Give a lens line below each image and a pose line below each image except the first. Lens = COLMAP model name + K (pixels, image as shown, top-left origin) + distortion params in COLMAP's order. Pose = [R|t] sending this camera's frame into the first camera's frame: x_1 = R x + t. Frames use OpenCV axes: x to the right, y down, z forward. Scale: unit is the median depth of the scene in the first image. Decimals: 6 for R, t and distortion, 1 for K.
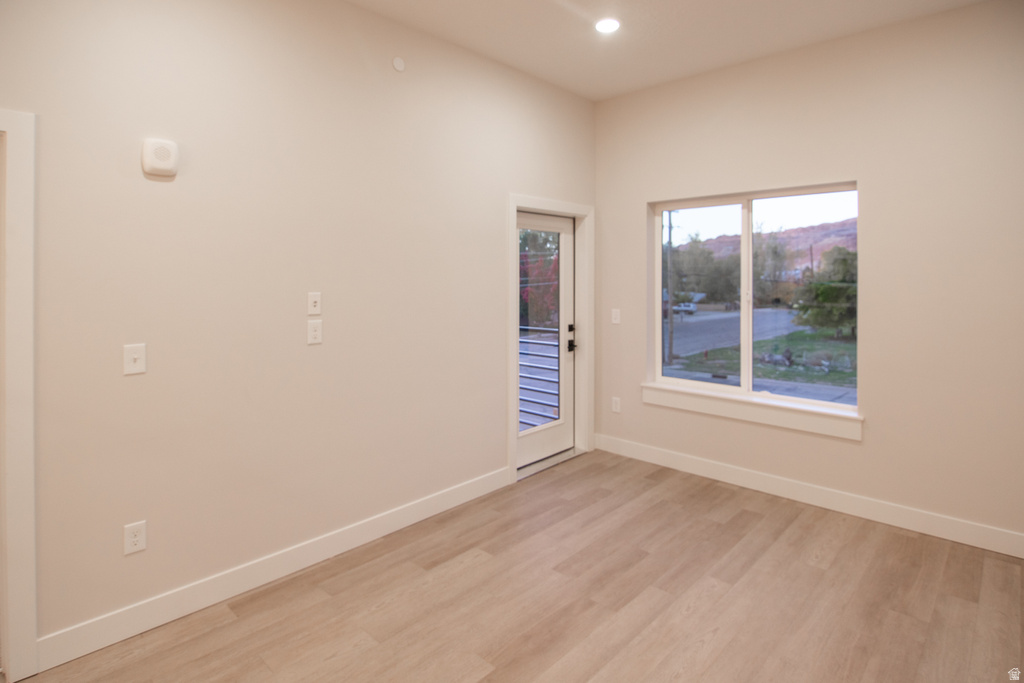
lens RADIAL K [[512.5, 0, 509.4], [0, 512.5, 383.8], [0, 0, 1]] dist [-0.011599, -0.000920]
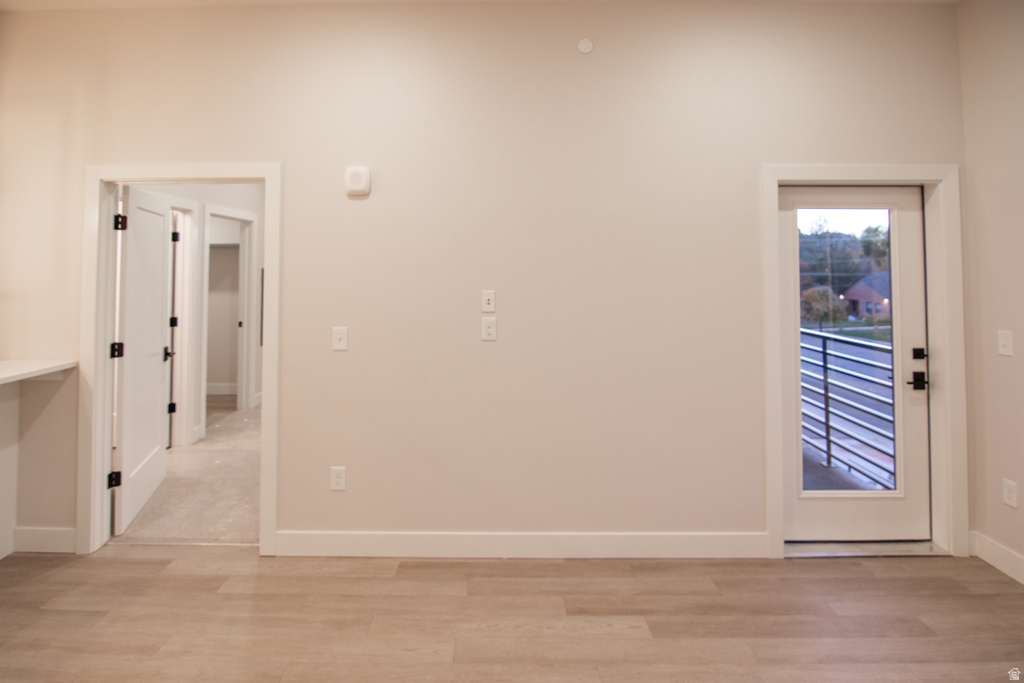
lens RADIAL K [[537.1, 0, 512.0], [0, 537.1, 341.5], [0, 0, 1]] dist [-0.000245, -0.012402]
pose [[0.694317, 0.094775, -0.713401, 0.377016], [-0.146714, 0.989113, -0.011386, -0.064281], [0.704556, 0.112572, 0.700663, 0.259477]]
